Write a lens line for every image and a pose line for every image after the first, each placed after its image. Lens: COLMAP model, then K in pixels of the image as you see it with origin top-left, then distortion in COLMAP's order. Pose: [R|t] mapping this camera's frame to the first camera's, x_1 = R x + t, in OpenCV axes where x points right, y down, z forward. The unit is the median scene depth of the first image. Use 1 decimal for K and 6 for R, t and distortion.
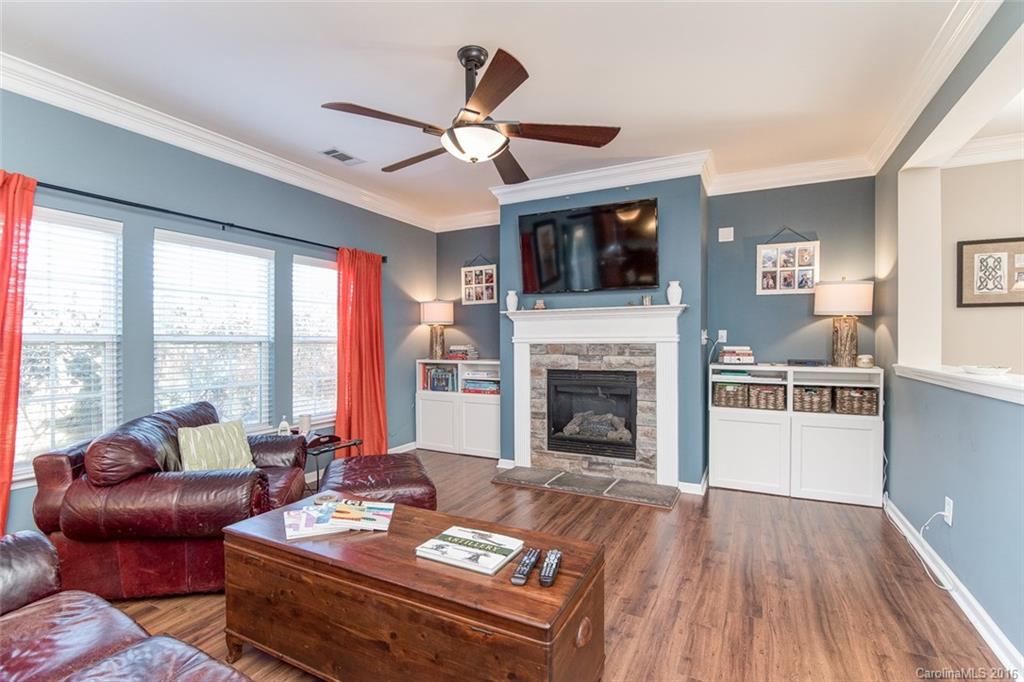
lens RADIAL K [[491.2, 0, 506.8], [0, 491.2, 336.7], [0, 0, 1]] dist [0.002645, 0.001373]
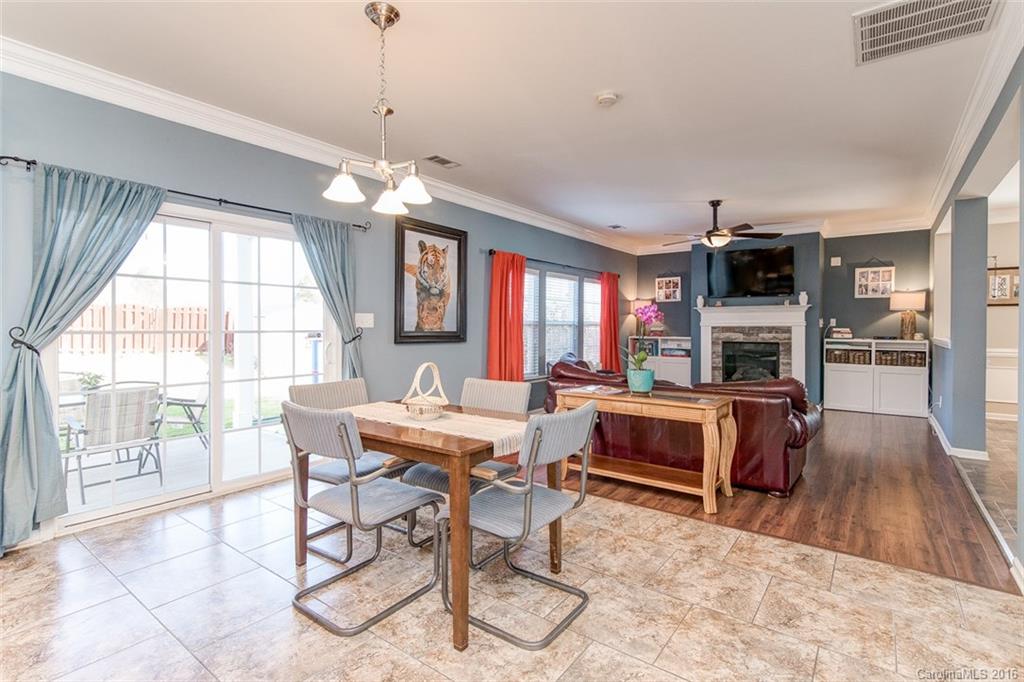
lens RADIAL K [[491.2, 0, 529.6], [0, 491.2, 325.8], [0, 0, 1]] dist [0.002645, 0.001373]
pose [[0.989464, 0.004040, -0.144721, -0.368742], [-0.002829, 0.999959, 0.008575, -0.000885], [0.144750, -0.008076, 0.989435, -0.873948]]
